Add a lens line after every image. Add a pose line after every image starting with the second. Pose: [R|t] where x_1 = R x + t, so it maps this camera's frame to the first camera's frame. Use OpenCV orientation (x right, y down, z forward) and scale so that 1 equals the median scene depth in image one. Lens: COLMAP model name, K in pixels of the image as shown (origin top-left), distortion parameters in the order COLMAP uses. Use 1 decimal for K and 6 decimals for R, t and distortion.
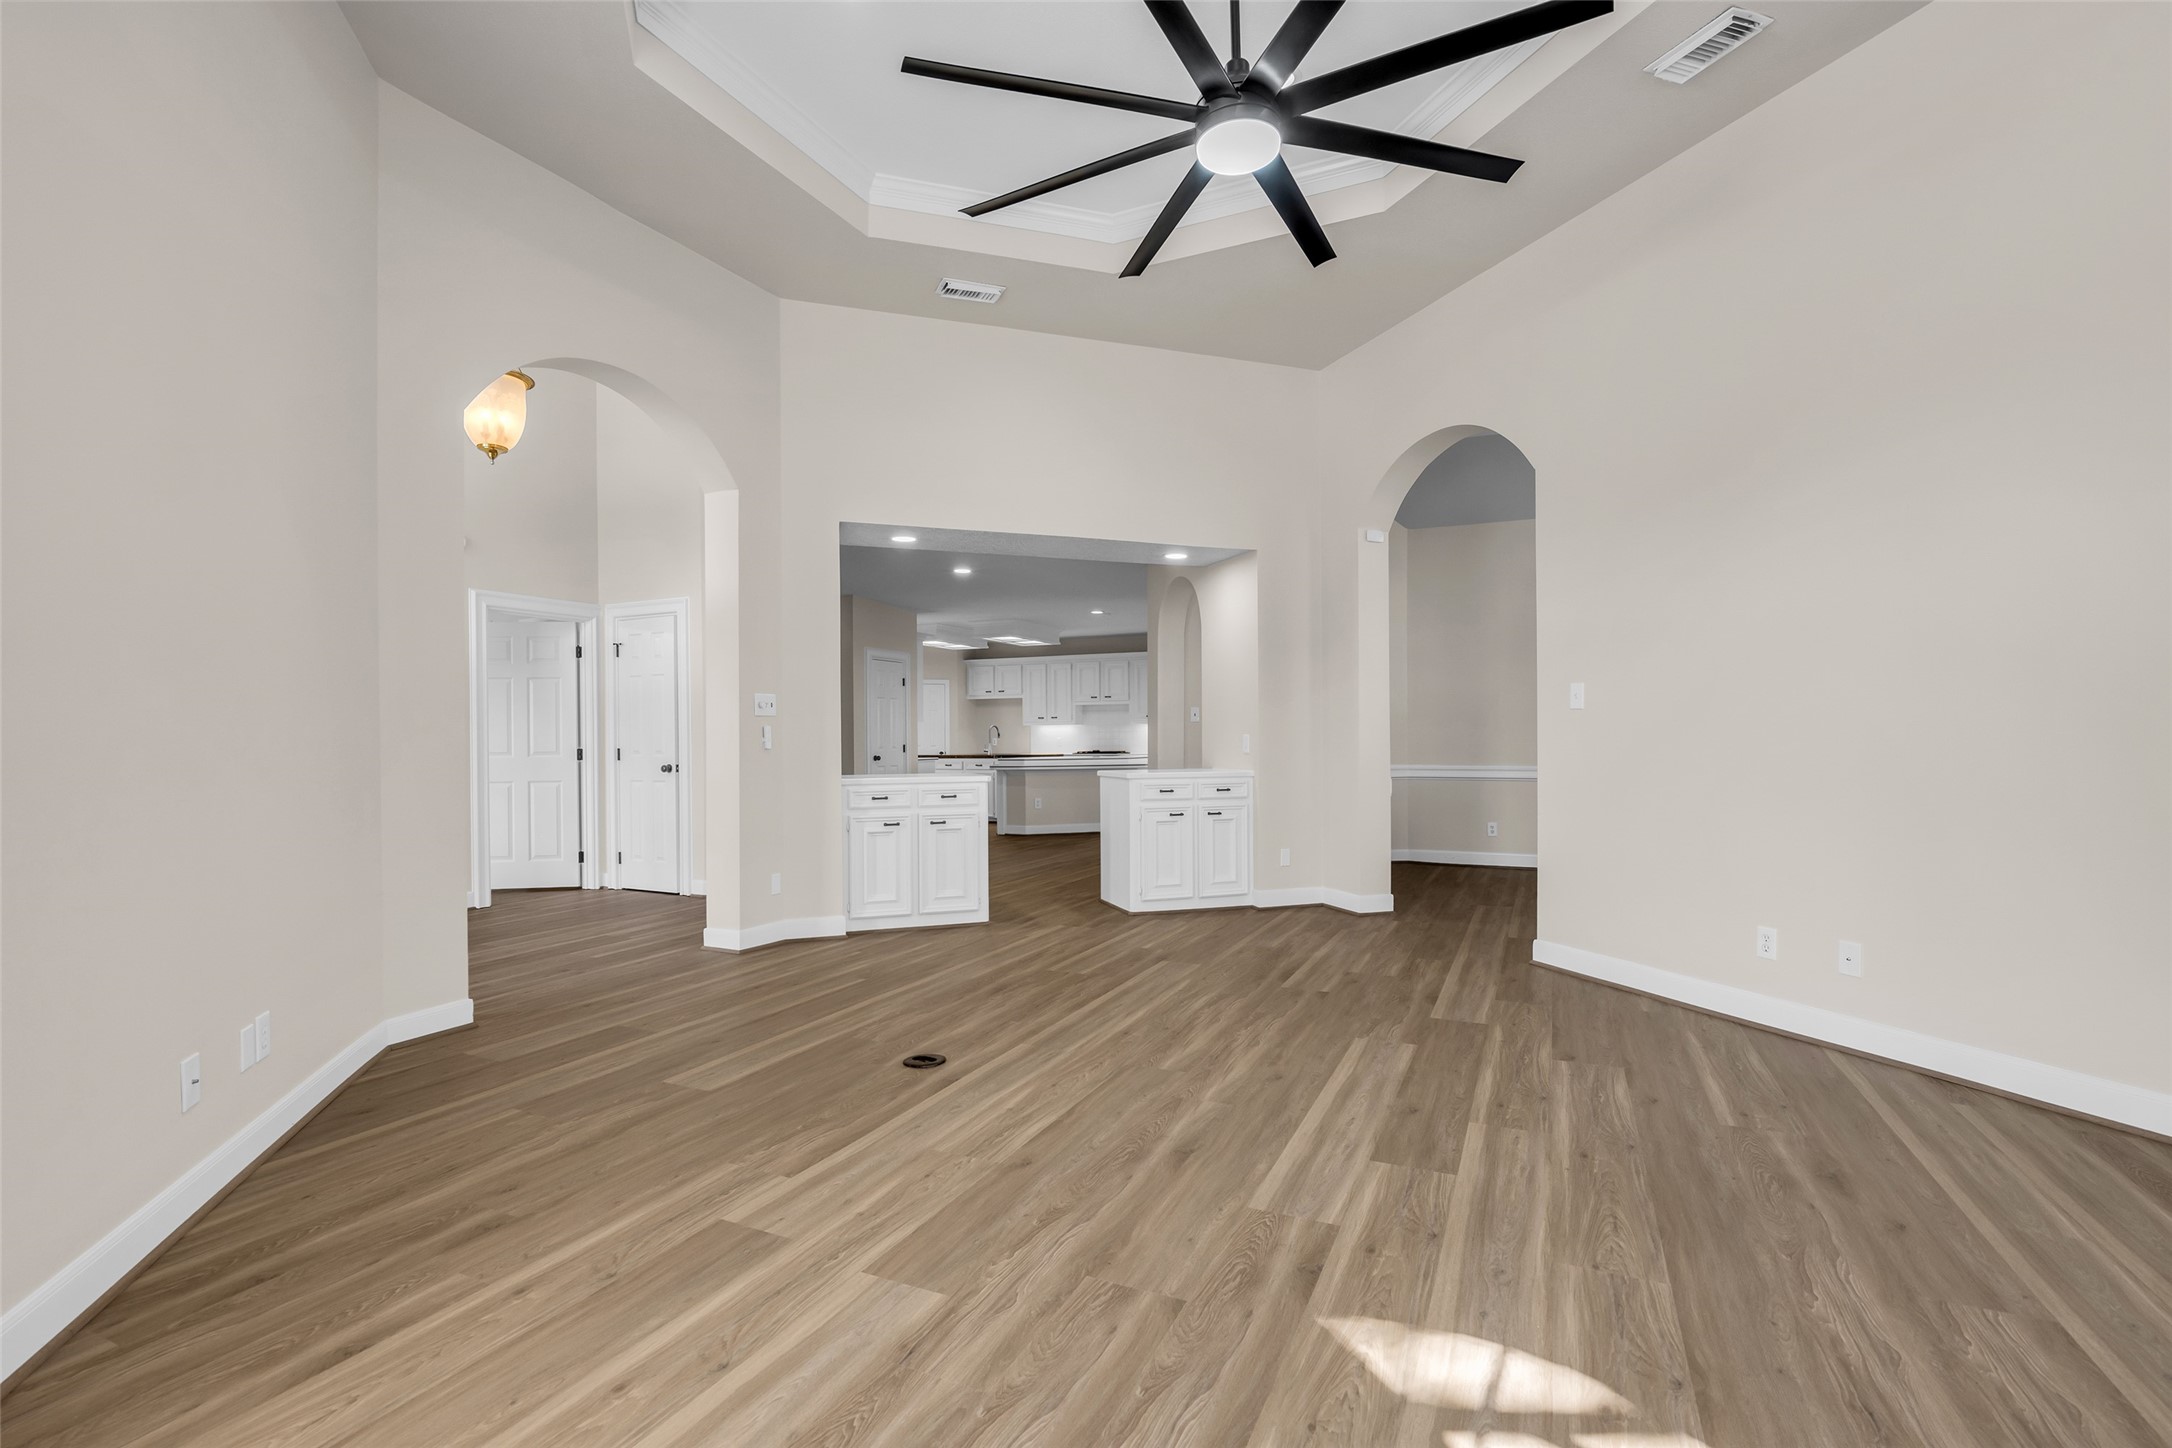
lens RADIAL K [[999.9, 0, 1078.8], [0, 999.9, 729.3], [0, 0, 1]] dist [-0.012963, -0.000259]
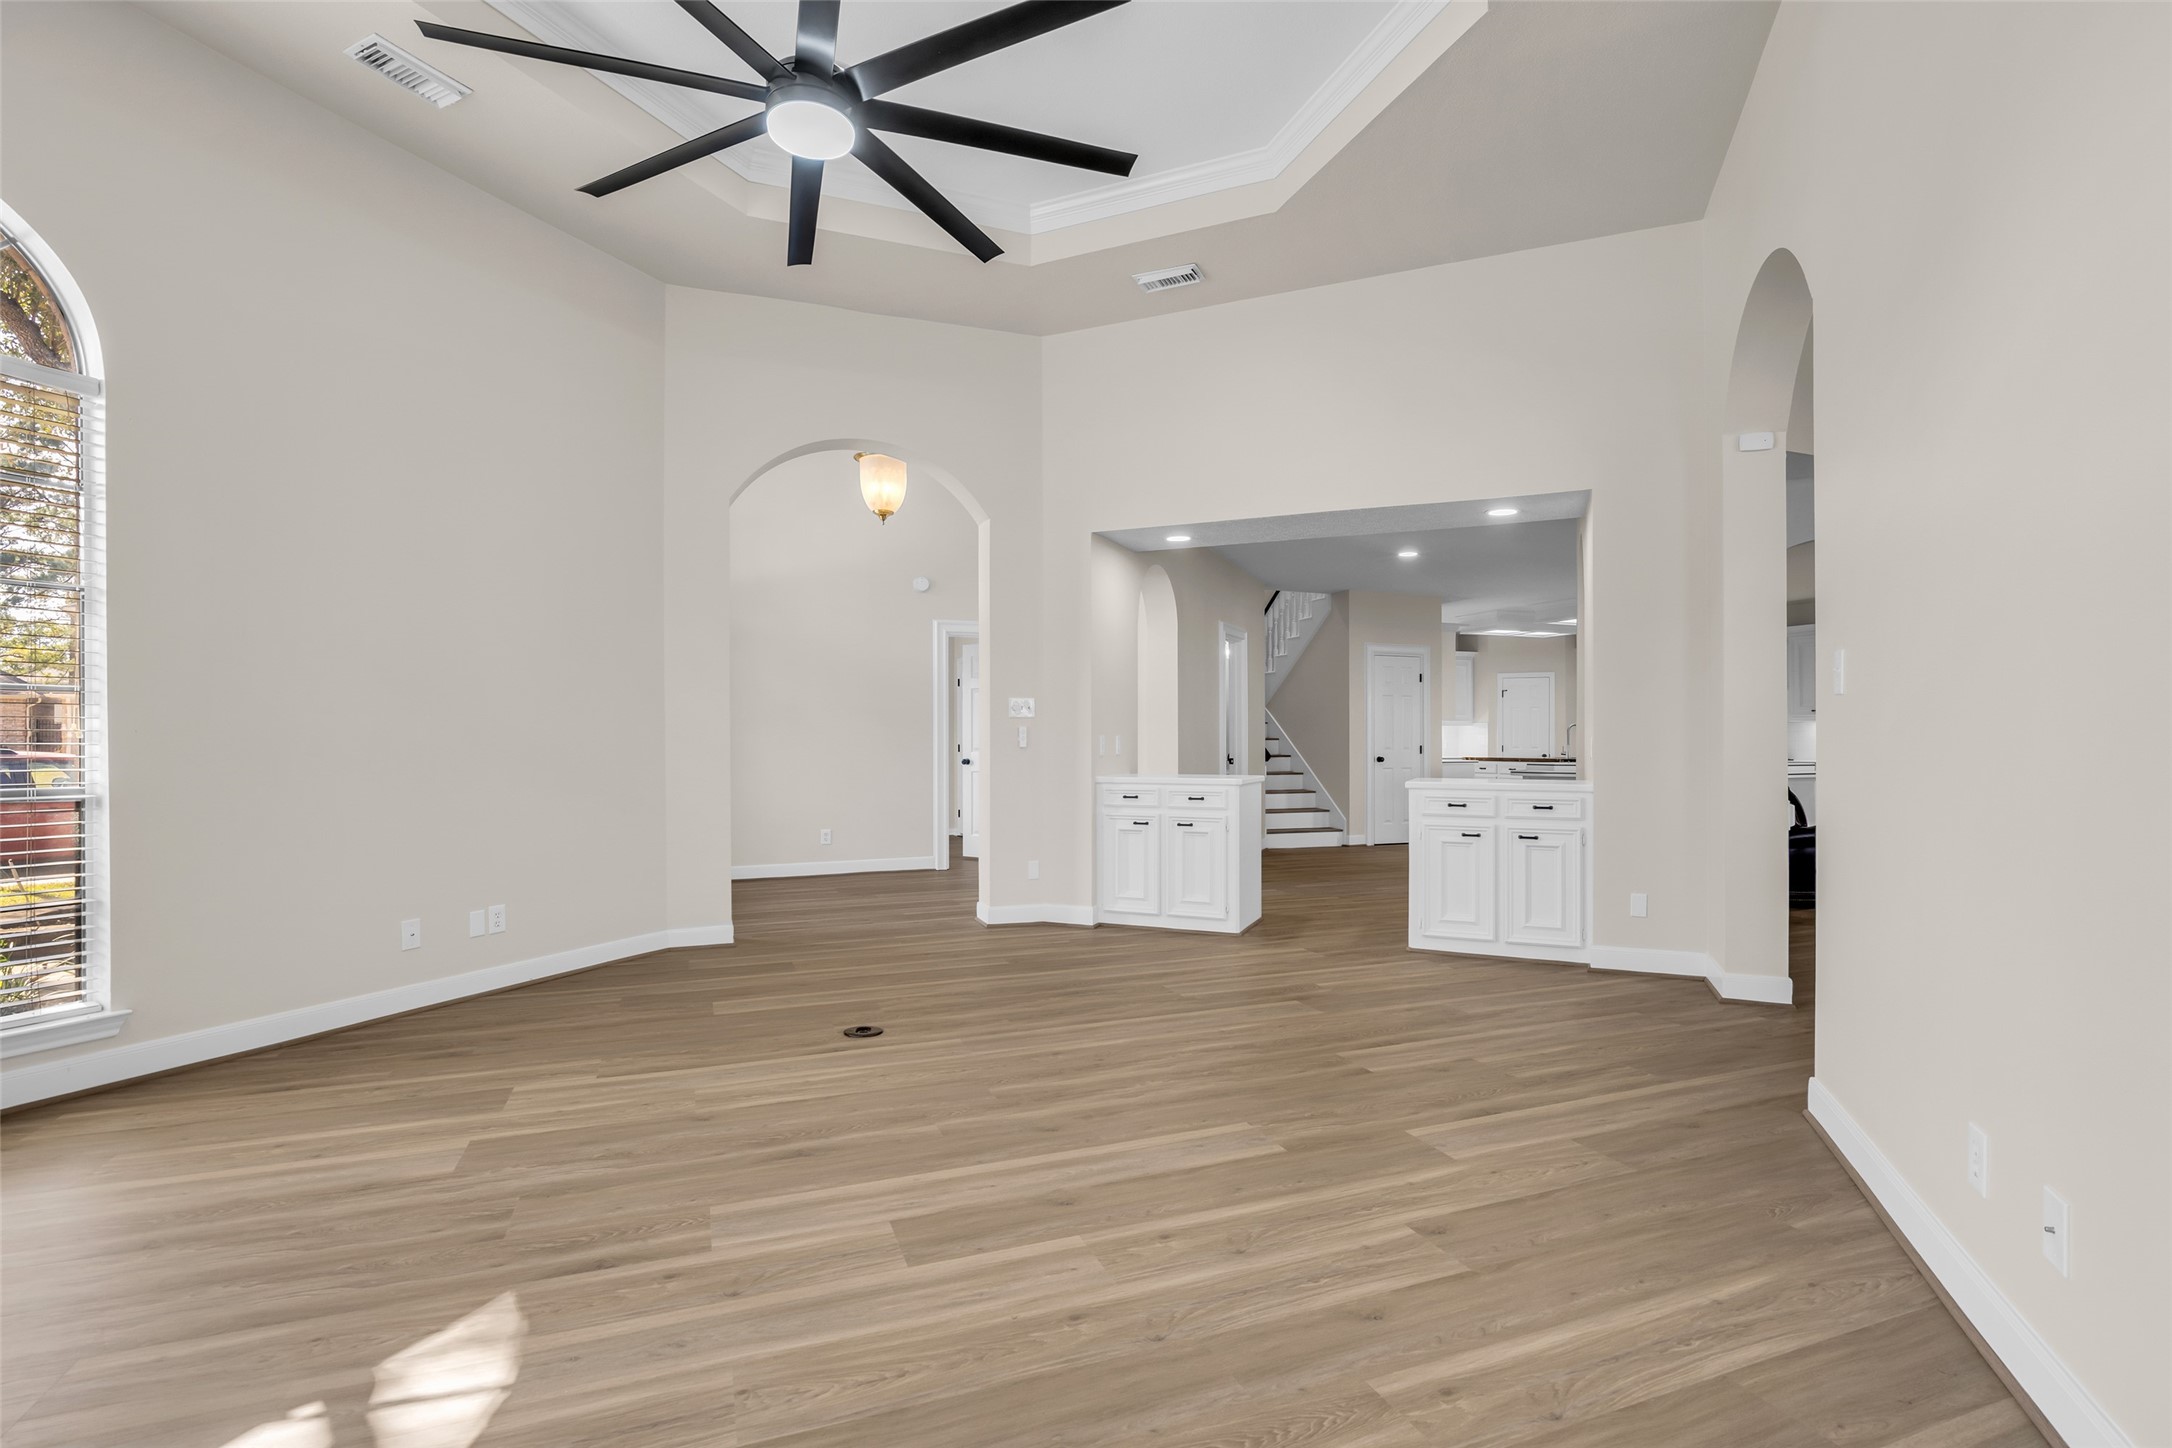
lens RADIAL K [[1005.6, 0, 1081.1], [0, 1005.6, 726.4], [0, 0, 1]] dist [-0.013885, 0.000267]
pose [[0.724756, -0.002777, -0.689001, 0.731082], [0.001204, 0.999995, -0.002764, -0.000527], [0.689005, 0.001174, 0.724756, 0.340023]]
